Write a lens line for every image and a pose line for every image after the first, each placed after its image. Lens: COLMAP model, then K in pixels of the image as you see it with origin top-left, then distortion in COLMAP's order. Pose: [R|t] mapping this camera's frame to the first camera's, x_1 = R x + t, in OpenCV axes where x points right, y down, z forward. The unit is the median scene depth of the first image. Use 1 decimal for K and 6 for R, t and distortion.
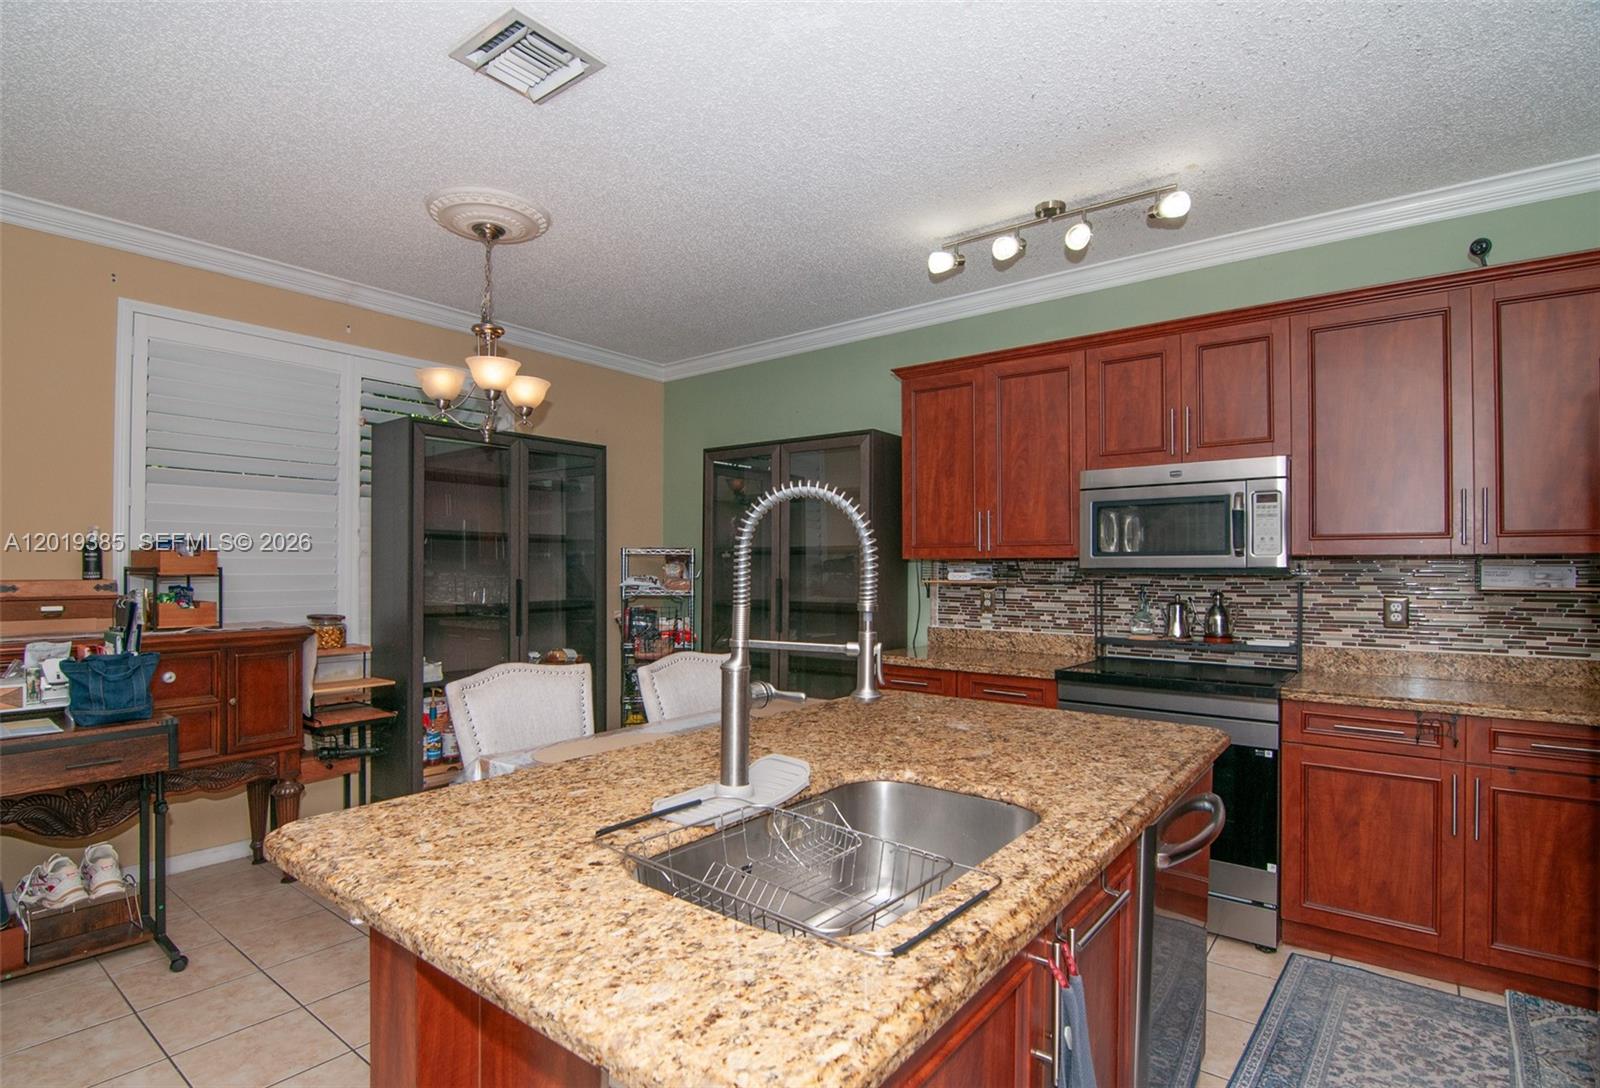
lens RADIAL K [[796.7, 0, 766.4], [0, 796.7, 562.1], [0, 0, 1]] dist [-0.015689, -0.004493]
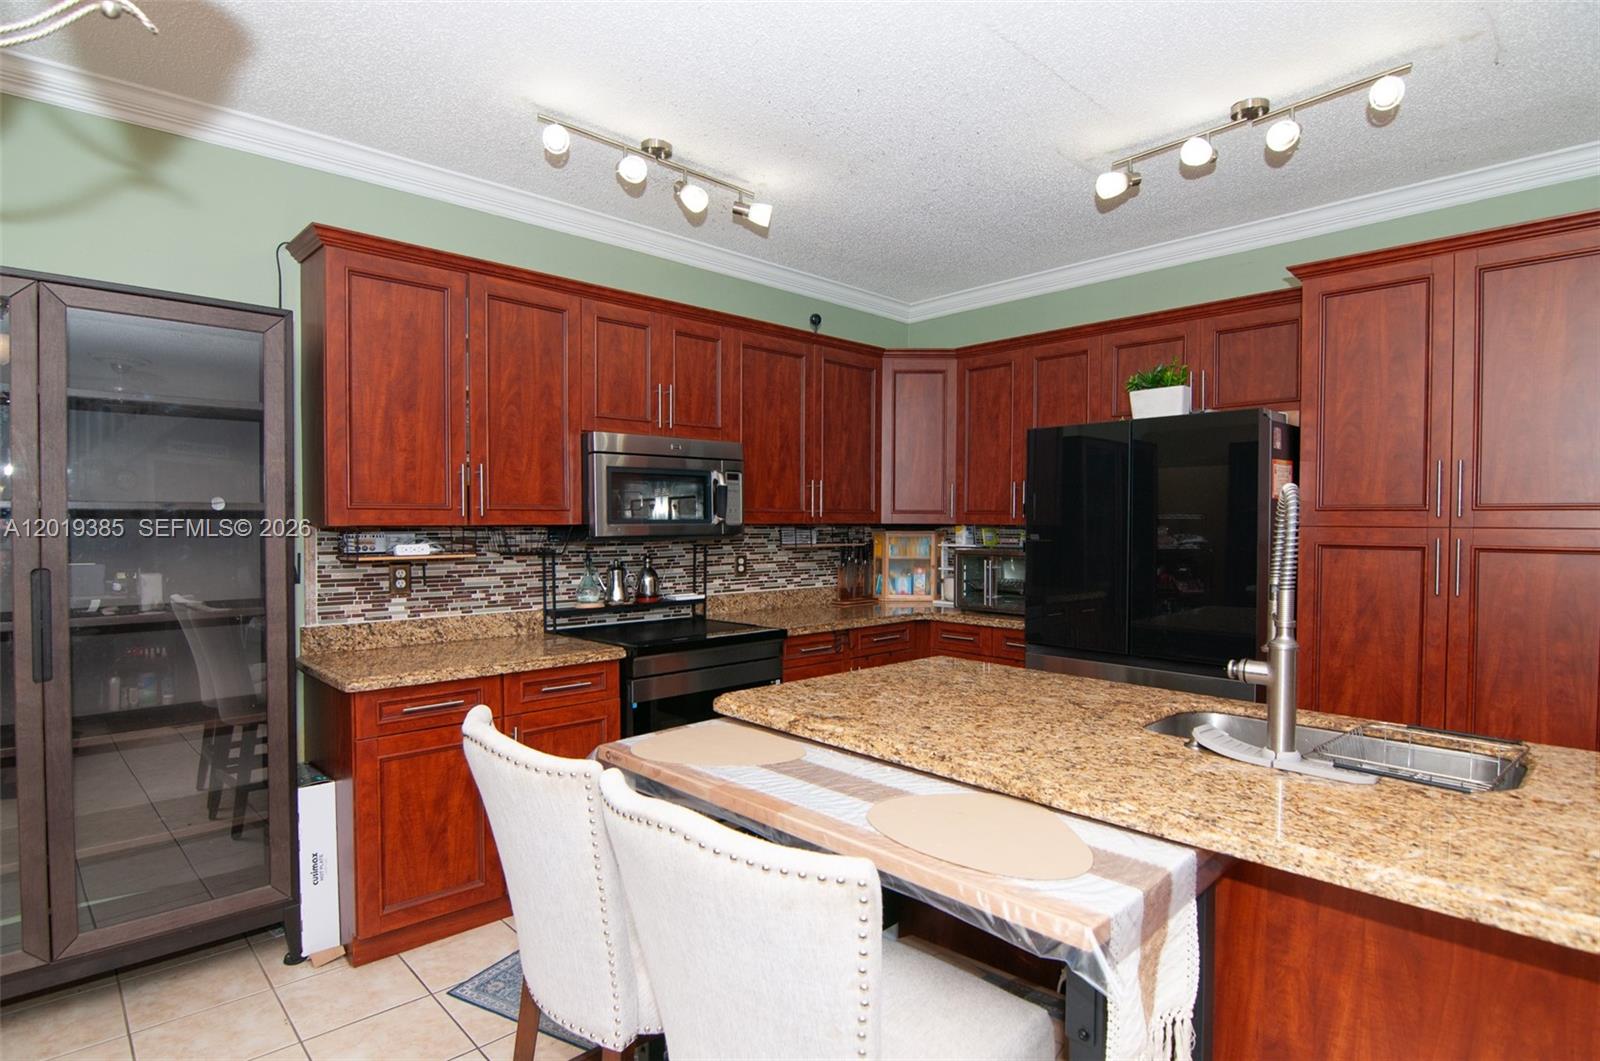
lens RADIAL K [[830.6, 0, 801.3], [0, 830.6, 538.1], [0, 0, 1]] dist [-0.013177, -0.004863]
pose [[0.122241, -0.024763, 0.992192, -0.555778], [-0.009575, 0.999613, 0.026128, -0.018992], [-0.992454, -0.012694, 0.121956, 0.670634]]
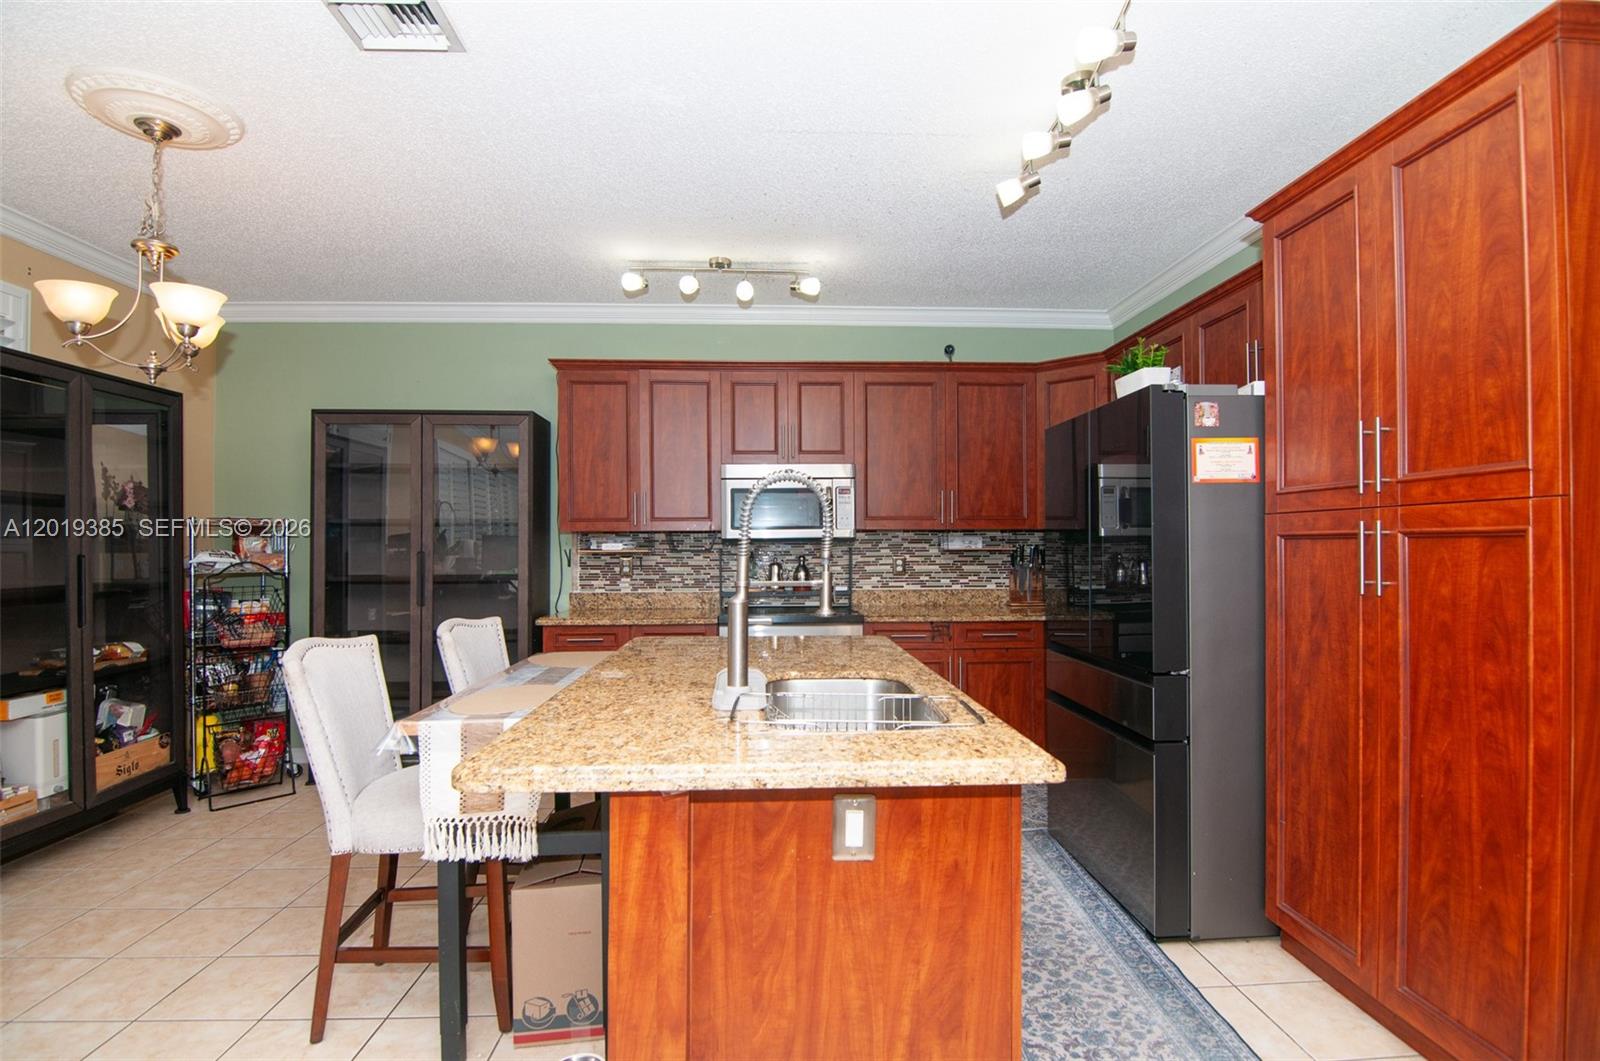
lens RADIAL K [[772.8, 0, 798.2], [0, 772.8, 541.8], [0, 0, 1]] dist [-0.010103, -0.009782]
pose [[0.743040, -0.002186, 0.669243, -0.375813], [0.001660, 0.999998, 0.001424, 0.011746], [-0.669245, 0.000053, 0.743042, -0.028518]]
